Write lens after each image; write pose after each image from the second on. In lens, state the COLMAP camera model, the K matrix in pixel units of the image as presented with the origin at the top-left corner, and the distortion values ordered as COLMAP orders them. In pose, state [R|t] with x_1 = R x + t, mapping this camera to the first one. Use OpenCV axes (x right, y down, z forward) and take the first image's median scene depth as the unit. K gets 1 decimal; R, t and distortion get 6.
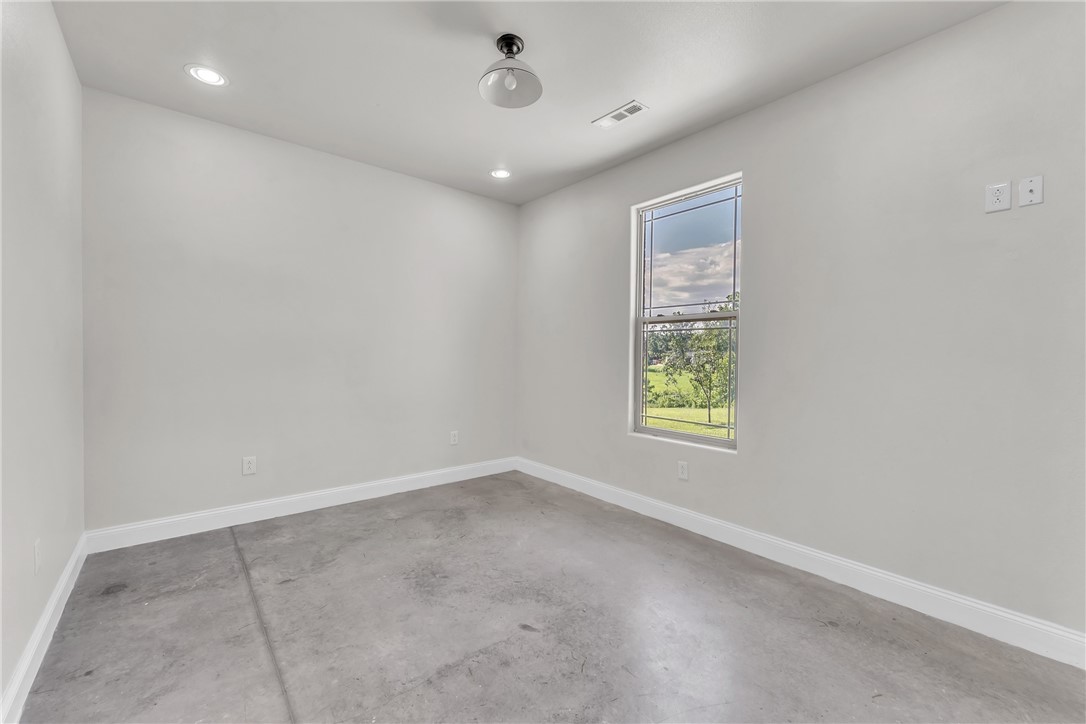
lens RADIAL K [[443.7, 0, 543.1], [0, 443.7, 359.4], [0, 0, 1]] dist [-0.000451, -0.000371]
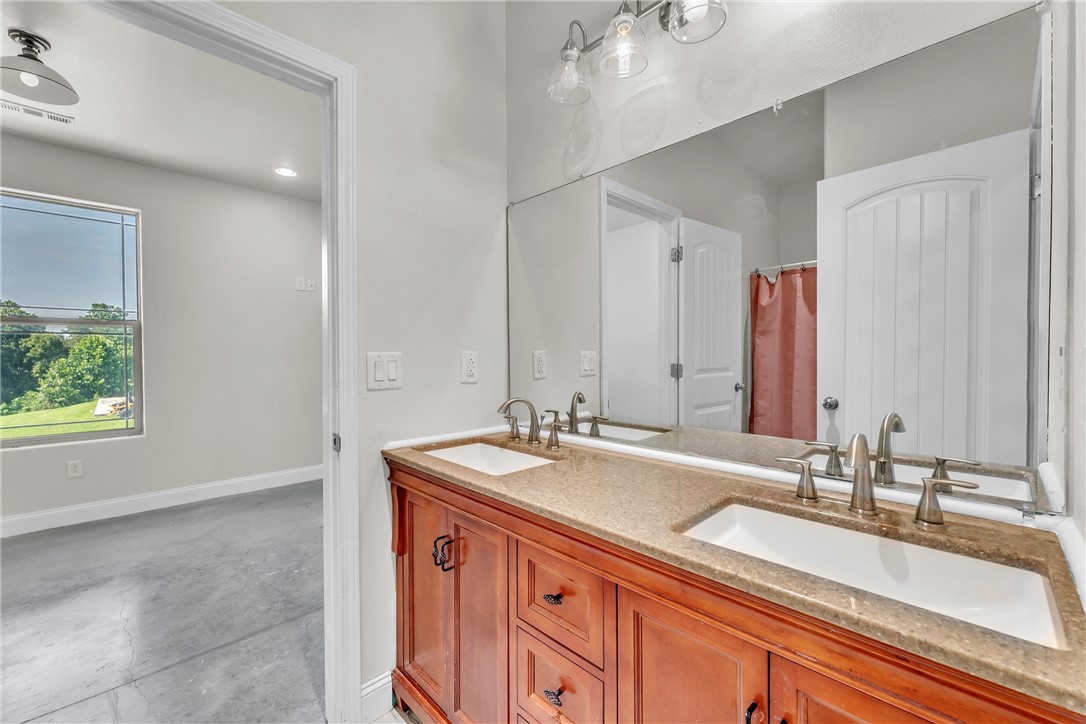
lens RADIAL K [[443.7, 0, 545.0], [0, 443.7, 362.0], [0, 0, 1]] dist [-0.000451, -0.000371]
pose [[-0.076708, -0.028310, 0.996652, -1.138365], [0.016731, 0.999420, 0.029677, -0.019793], [-0.996913, 0.018951, -0.076190, -0.038141]]
